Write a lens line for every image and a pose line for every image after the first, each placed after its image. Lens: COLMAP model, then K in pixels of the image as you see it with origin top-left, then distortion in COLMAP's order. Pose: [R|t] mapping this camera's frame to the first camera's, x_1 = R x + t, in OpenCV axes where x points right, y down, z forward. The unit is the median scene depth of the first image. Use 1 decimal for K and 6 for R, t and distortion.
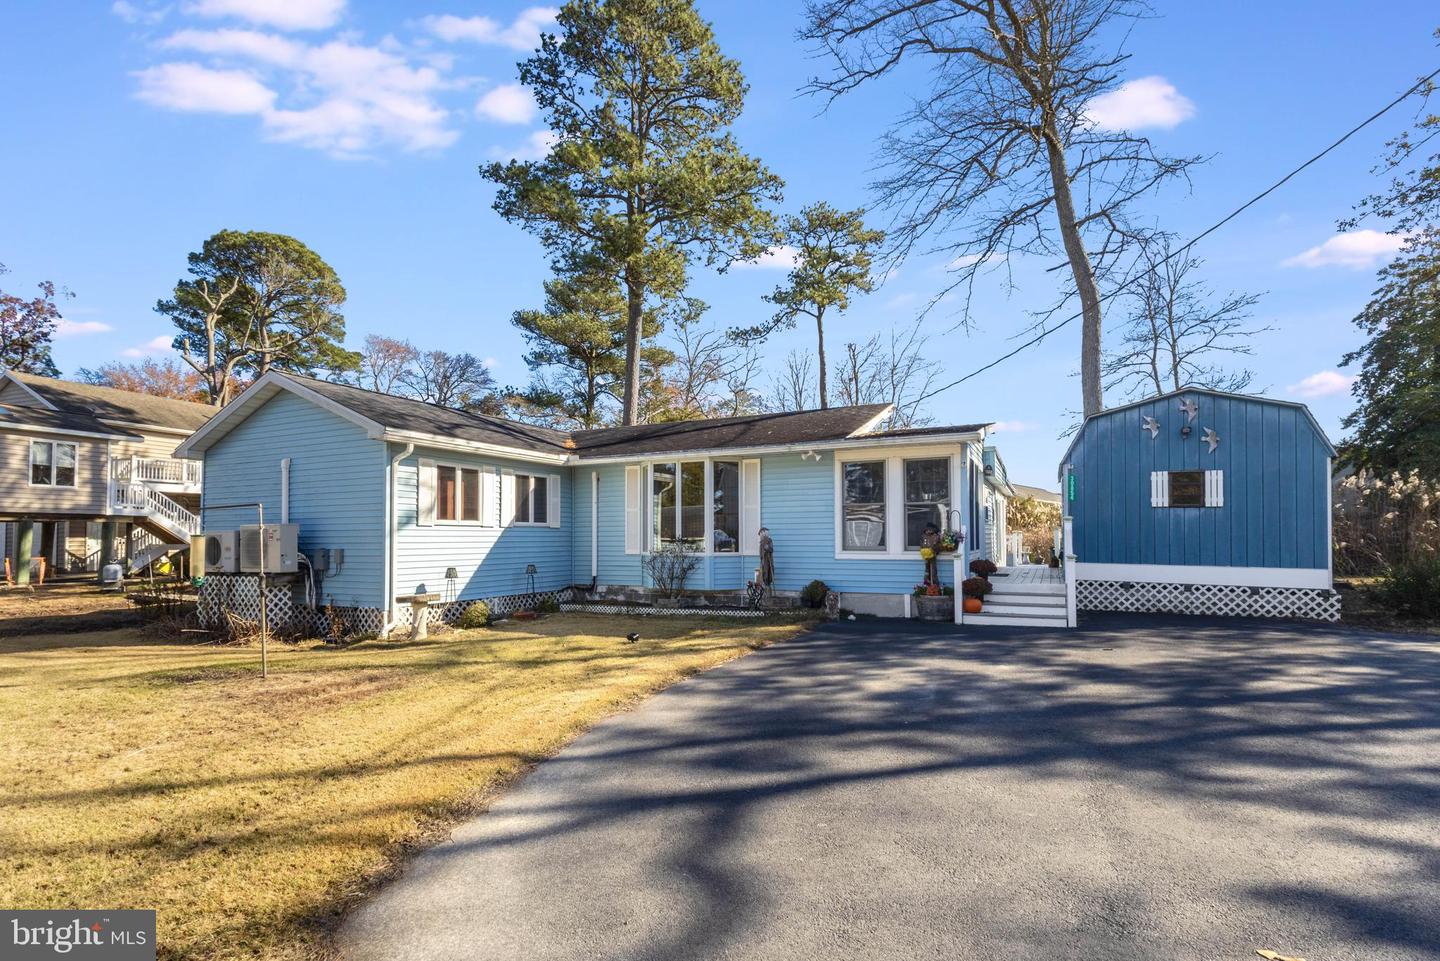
lens RADIAL K [[682.4, 0, 719.0], [0, 682.4, 518.8], [0, 0, 1]] dist [0.000773, -0.000727]
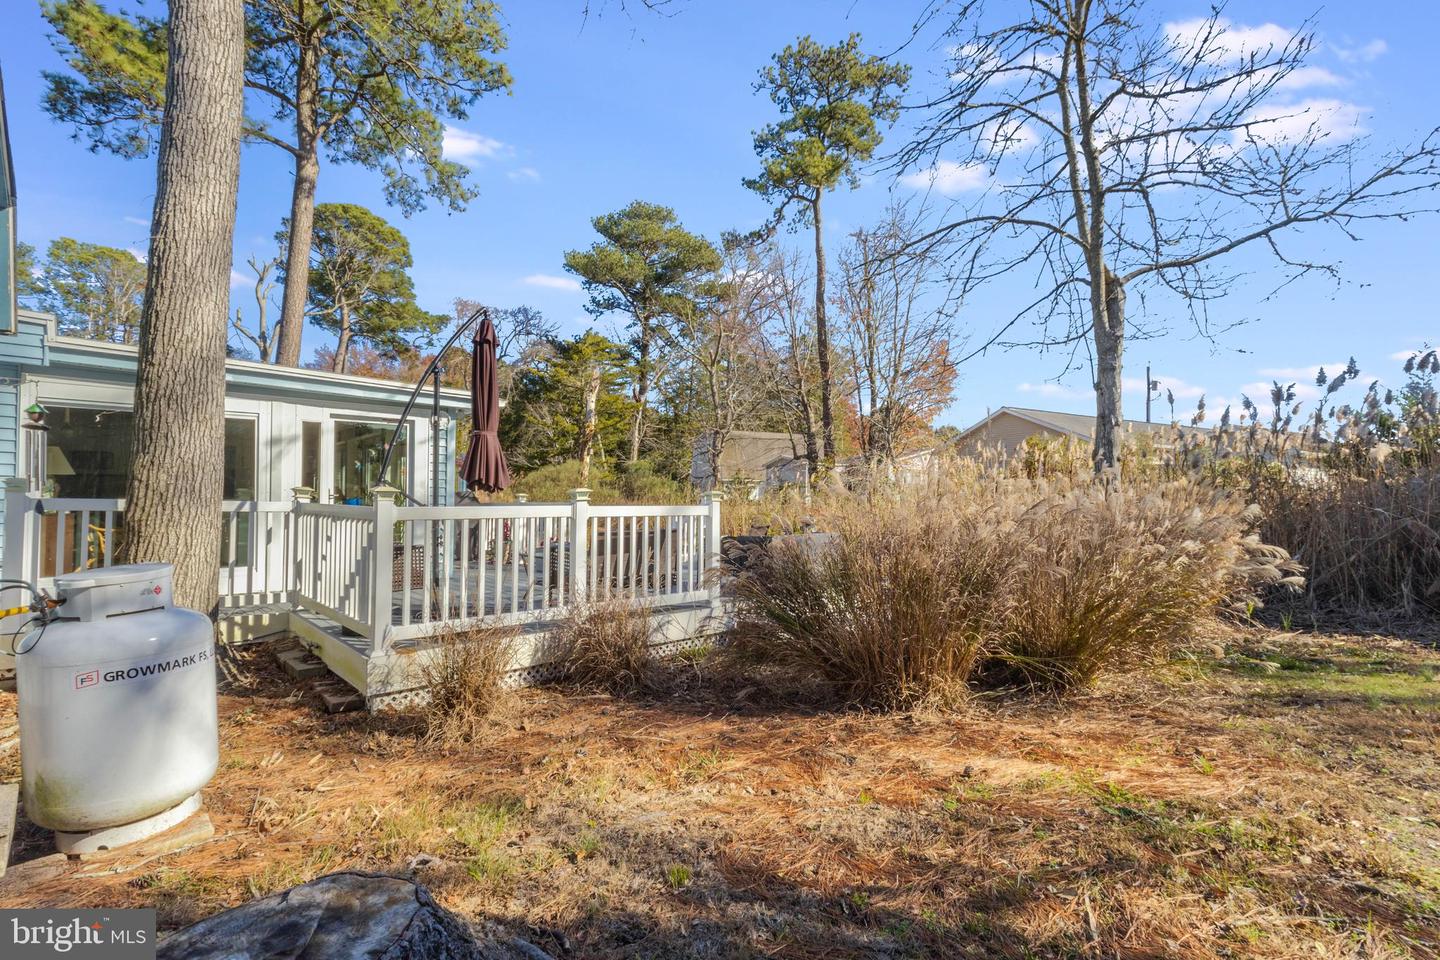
lens RADIAL K [[665.4, 0, 723.7], [0, 665.4, 493.2], [0, 0, 1]] dist [-0.002614, 0.000598]
pose [[0.941608, 0.005346, -0.336669, 1.216615], [0.002031, 0.999766, 0.021556, 0.016947], [0.336706, -0.020981, 0.941376, 1.156039]]
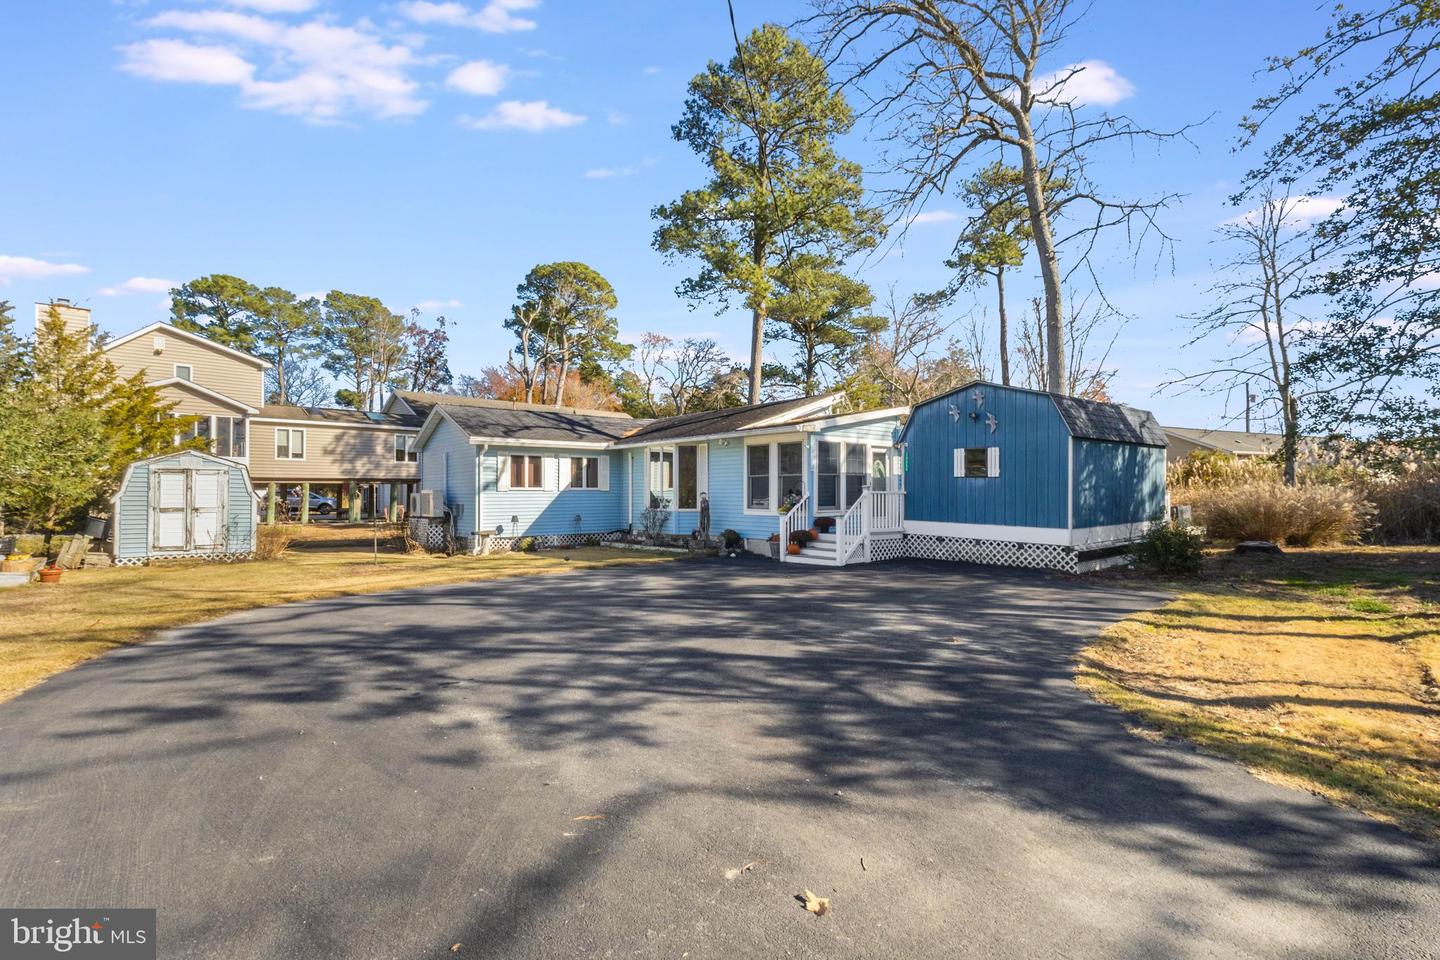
lens RADIAL K [[660.9, 0, 720.0], [0, 660.9, 480.0], [0, 0, 1]] dist [-0.007521, 0.000321]
pose [[0.913109, -0.005362, -0.407681, 0.677699], [0.010006, 0.999907, 0.009259, -0.024757], [0.407593, -0.012533, 0.913078, -0.259173]]
